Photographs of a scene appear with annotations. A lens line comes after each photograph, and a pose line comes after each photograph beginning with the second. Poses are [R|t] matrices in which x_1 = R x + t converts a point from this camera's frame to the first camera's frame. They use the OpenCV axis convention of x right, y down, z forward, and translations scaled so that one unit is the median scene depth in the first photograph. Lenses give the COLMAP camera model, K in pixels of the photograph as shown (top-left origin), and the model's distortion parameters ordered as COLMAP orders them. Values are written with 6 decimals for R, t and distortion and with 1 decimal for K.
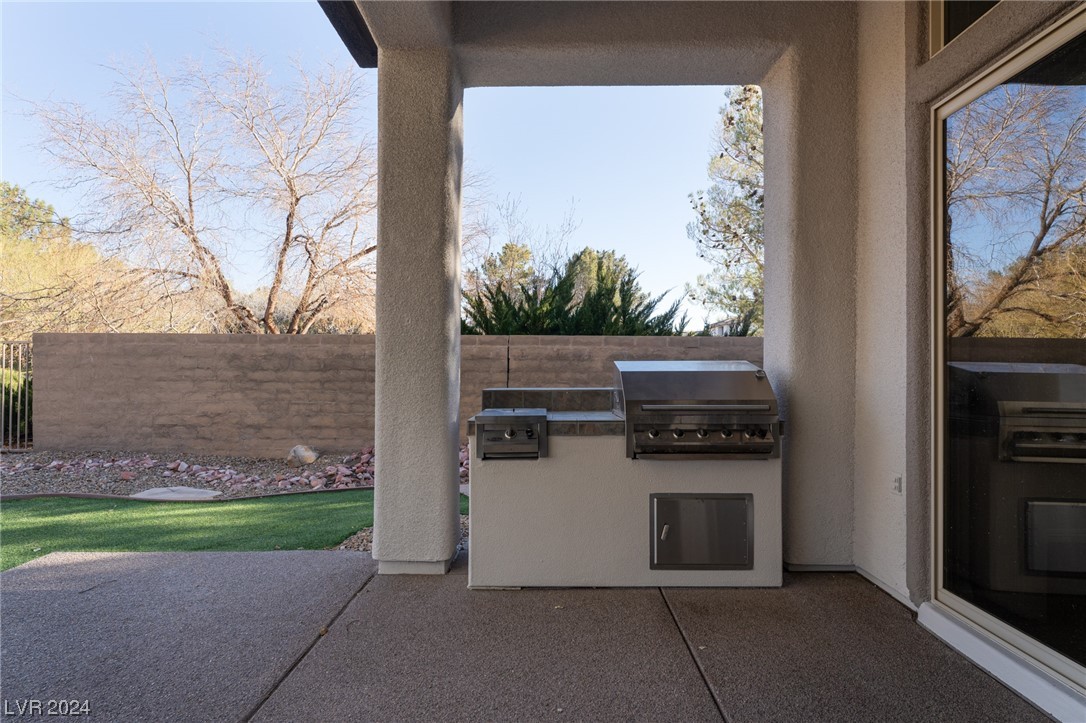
lens RADIAL K [[488.0, 0, 543.6], [0, 488.0, 365.7], [0, 0, 1]] dist [-0.003195, -0.000235]
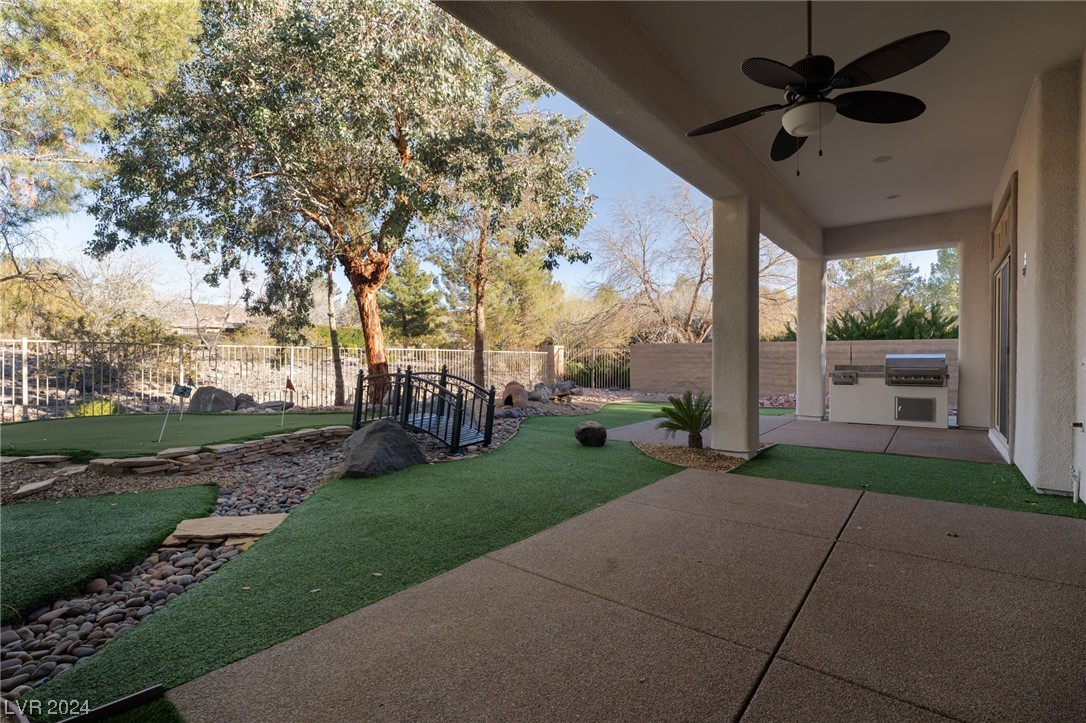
lens RADIAL K [[488.0, 0, 544.0], [0, 488.0, 361.9], [0, 0, 1]] dist [-0.003195, -0.000235]
pose [[0.781287, 0.001863, -0.624170, 0.184979], [0.005755, 0.999932, 0.010188, -0.003192], [0.624146, -0.011552, 0.781222, -1.294277]]
